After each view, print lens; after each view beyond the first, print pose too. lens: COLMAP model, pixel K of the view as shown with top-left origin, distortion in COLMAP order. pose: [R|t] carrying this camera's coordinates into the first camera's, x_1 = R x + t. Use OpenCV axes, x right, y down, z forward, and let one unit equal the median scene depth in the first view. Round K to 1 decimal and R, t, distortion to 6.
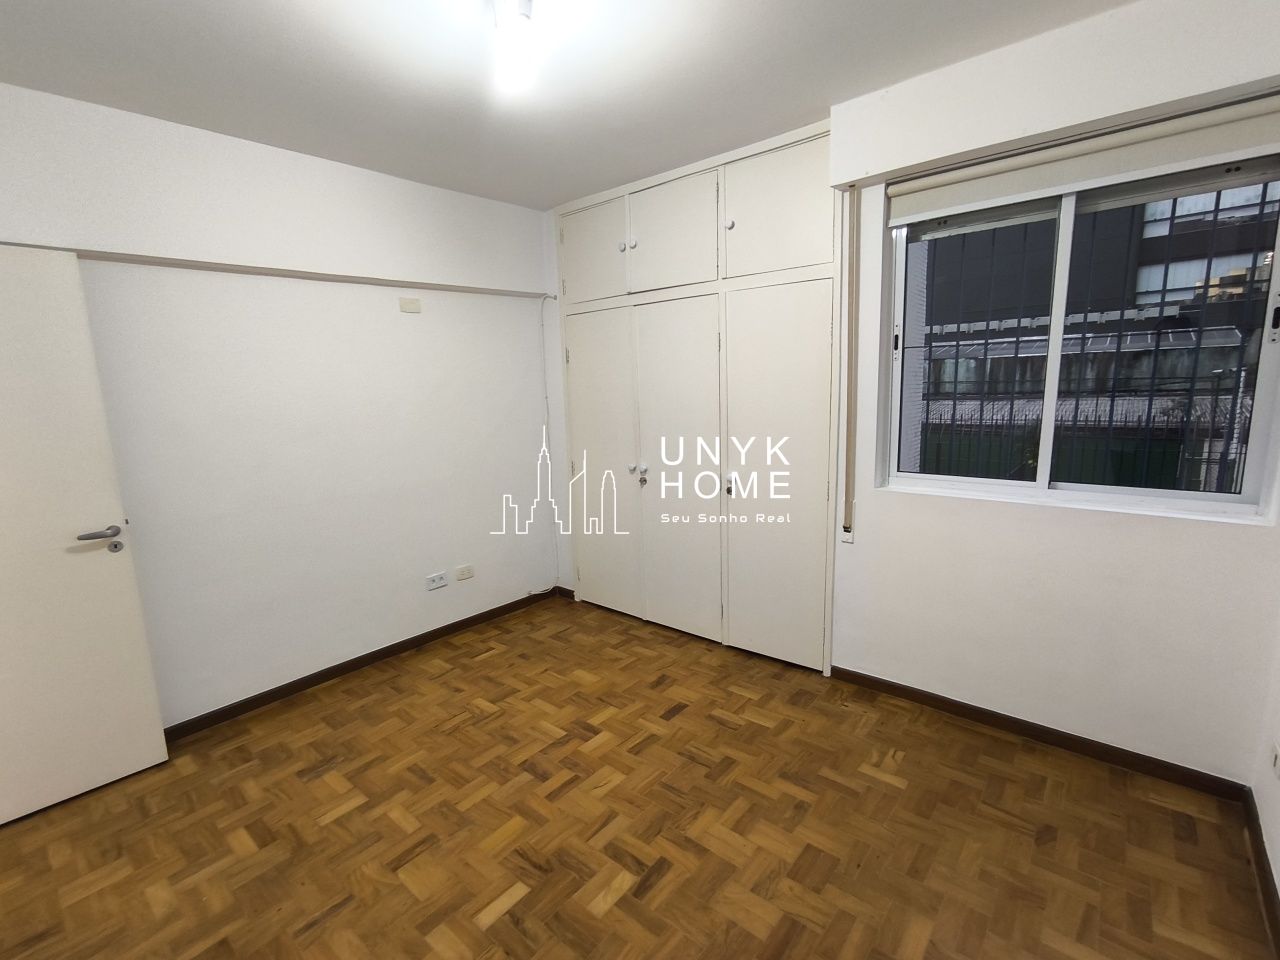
lens RADIAL K [[576.5, 0, 641.8], [0, 576.5, 482.7], [0, 0, 1]] dist [-0.053422, 0.038041]
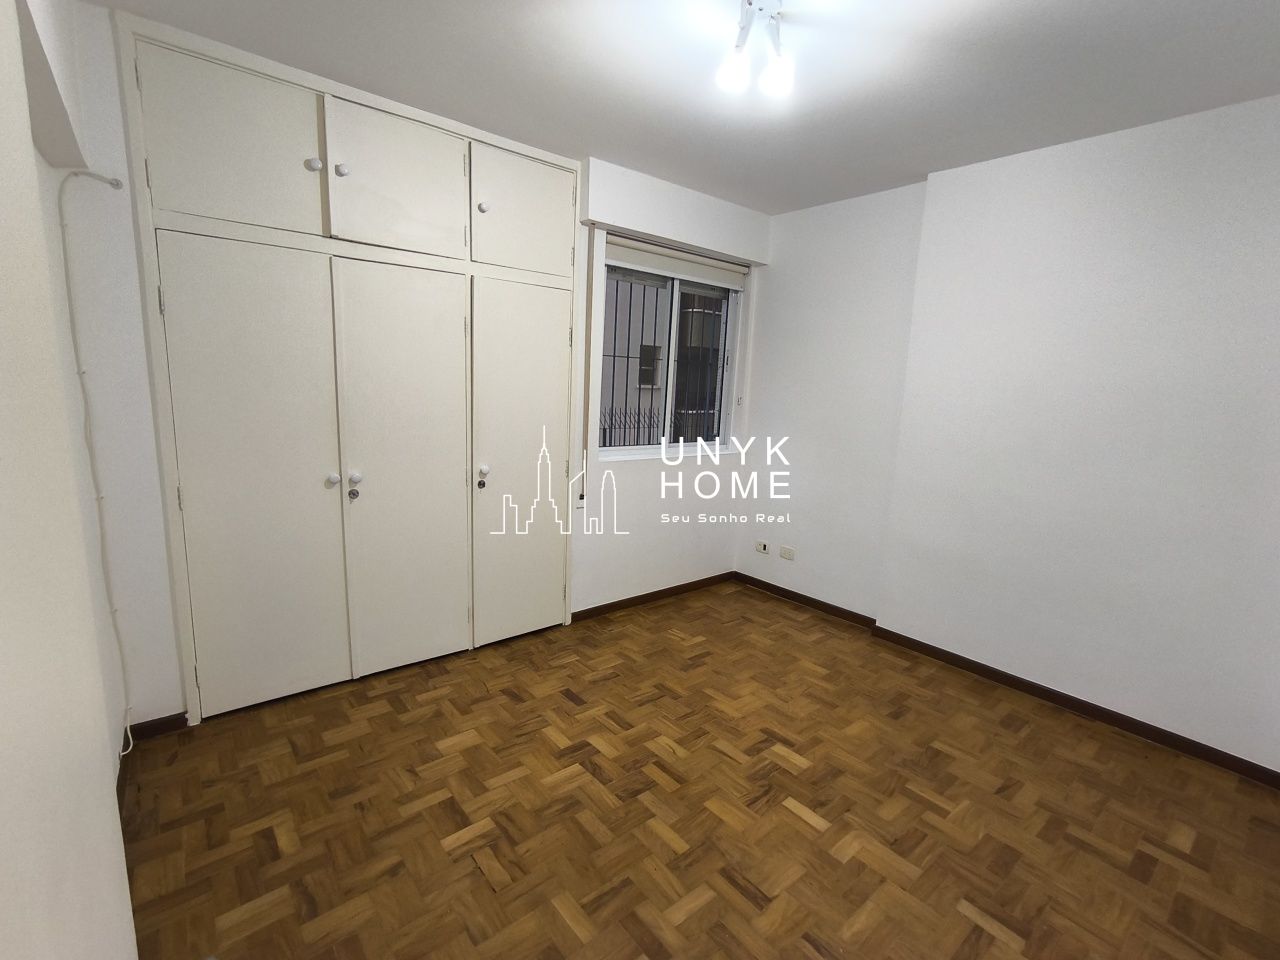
lens RADIAL K [[576.5, 0, 641.8], [0, 576.5, 482.7], [0, 0, 1]] dist [-0.053422, 0.038041]
pose [[0.183082, -0.125706, 0.975028, -0.905129], [0.118742, 0.987358, 0.105000, -0.071478], [-0.975900, 0.096553, 0.195694, 0.676509]]
